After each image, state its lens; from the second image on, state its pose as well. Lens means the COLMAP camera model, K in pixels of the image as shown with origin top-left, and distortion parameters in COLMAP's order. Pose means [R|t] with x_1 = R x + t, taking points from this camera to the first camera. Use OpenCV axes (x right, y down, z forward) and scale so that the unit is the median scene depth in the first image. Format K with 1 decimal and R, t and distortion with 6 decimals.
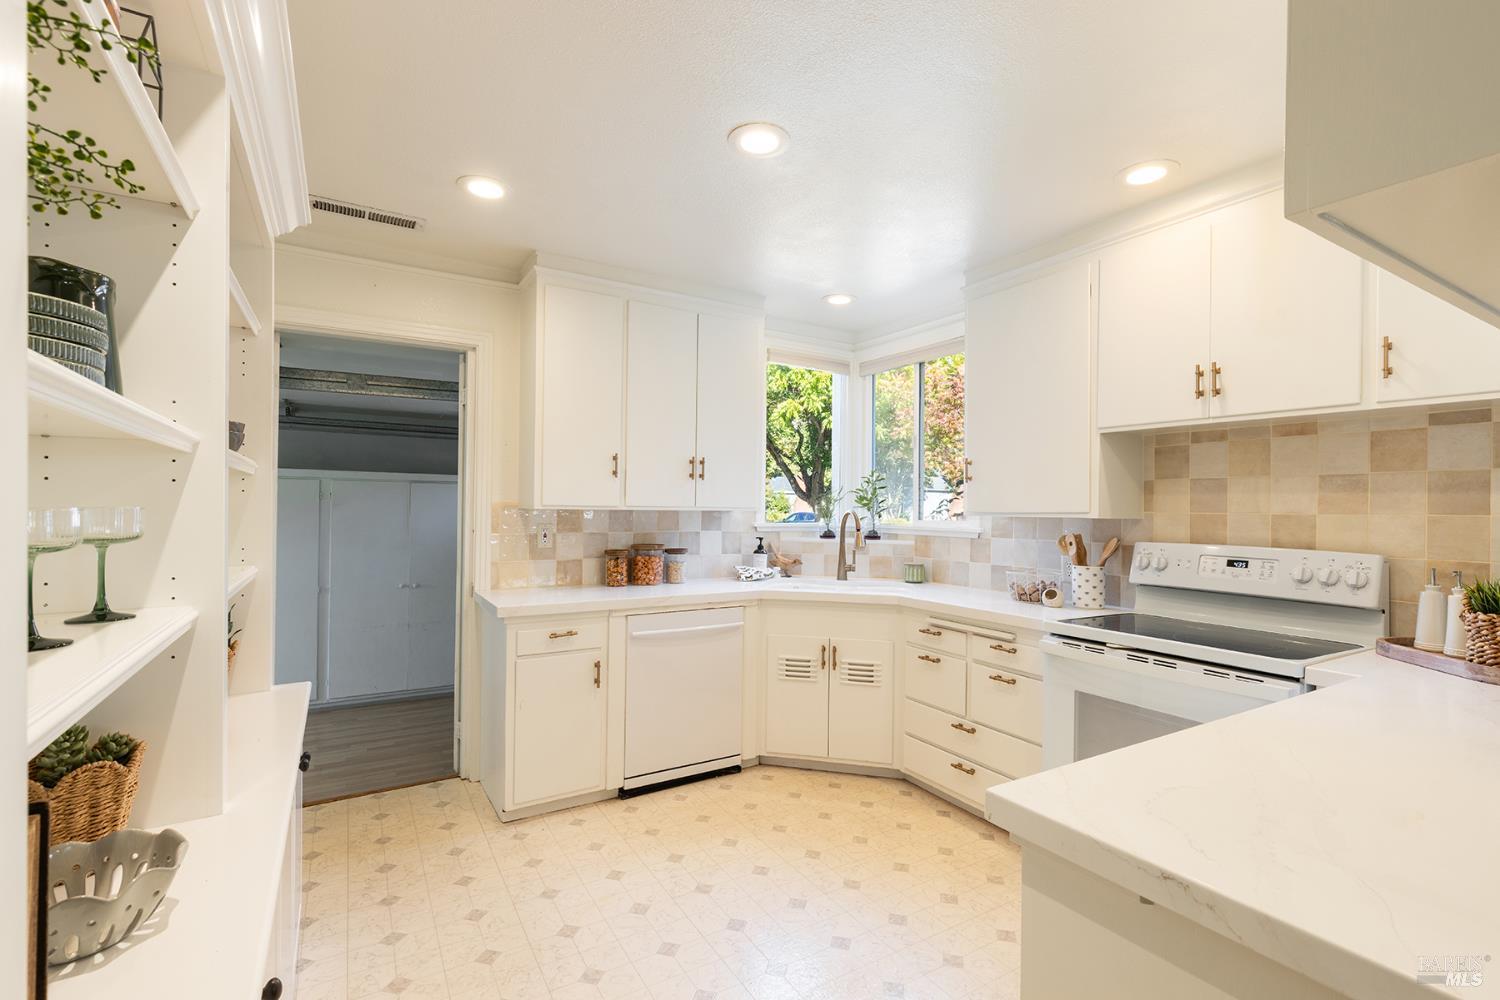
lens RADIAL K [[674.5, 0, 753.9], [0, 674.5, 504.8], [0, 0, 1]] dist [0.007774, -0.000610]
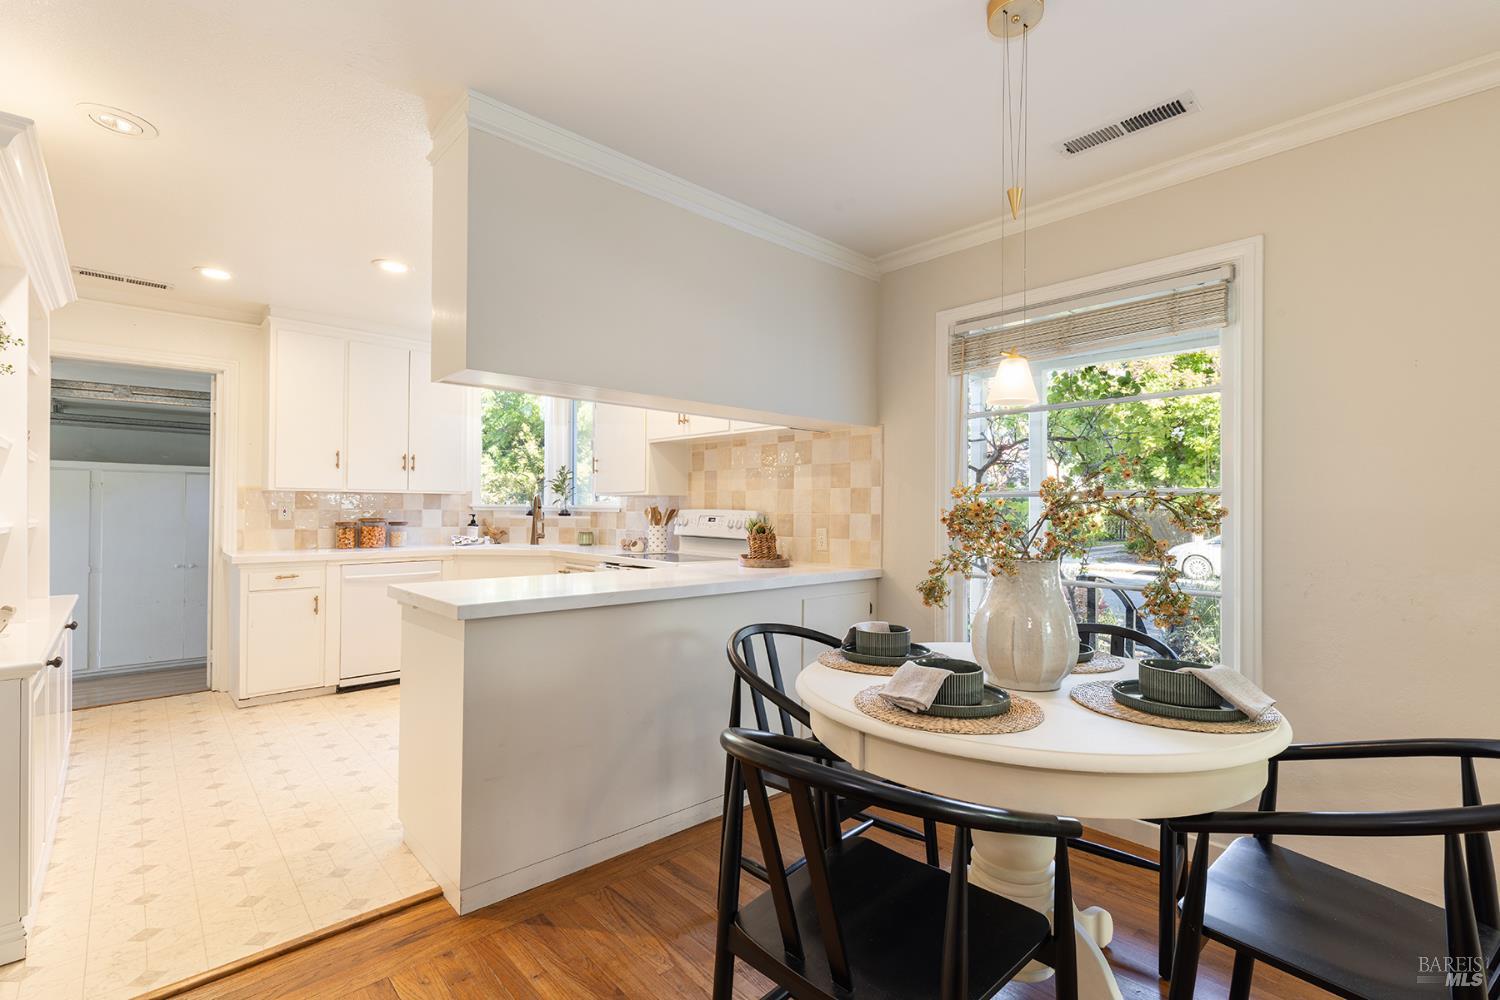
lens RADIAL K [[674.5, 0, 756.8], [0, 674.5, 503.4], [0, 0, 1]] dist [0.007774, -0.000610]
pose [[0.979899, -0.003743, 0.199459, 0.349386], [0.003824, 0.999993, -0.000020, 0.033378], [-0.199458, 0.000783, 0.979906, -0.521640]]
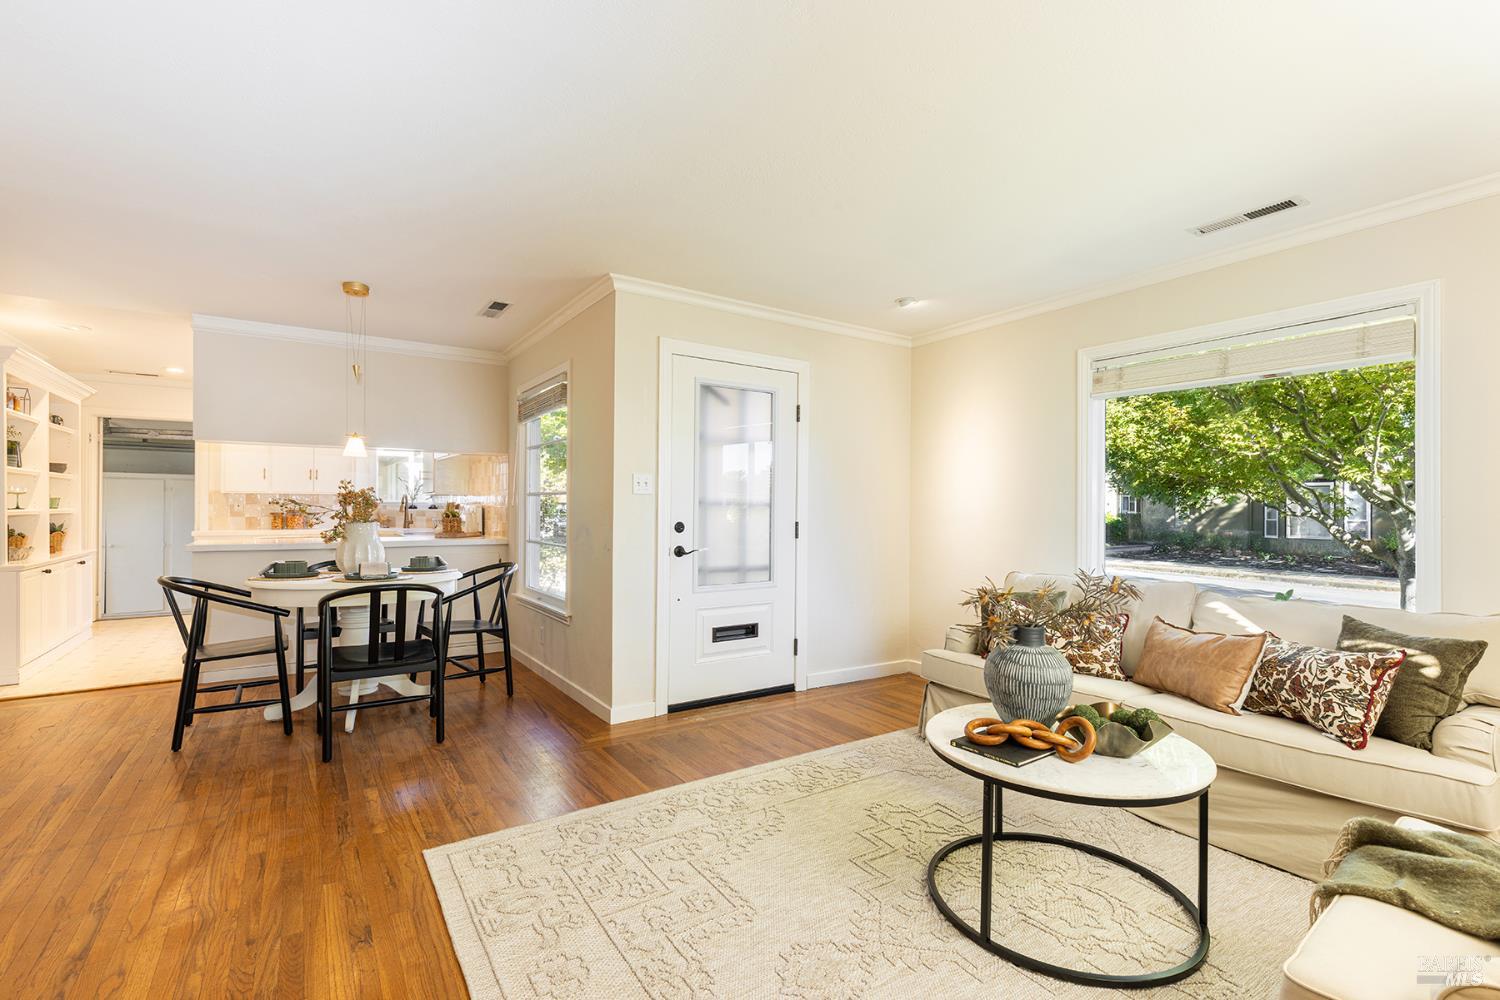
lens RADIAL K [[674.5, 0, 757.7], [0, 674.5, 505.5], [0, 0, 1]] dist [0.007774, -0.000610]
pose [[0.998959, -0.006462, 0.045166, 1.282690], [0.006270, 0.999971, 0.004388, 0.045856], [-0.045193, -0.004100, 0.998970, -1.282248]]
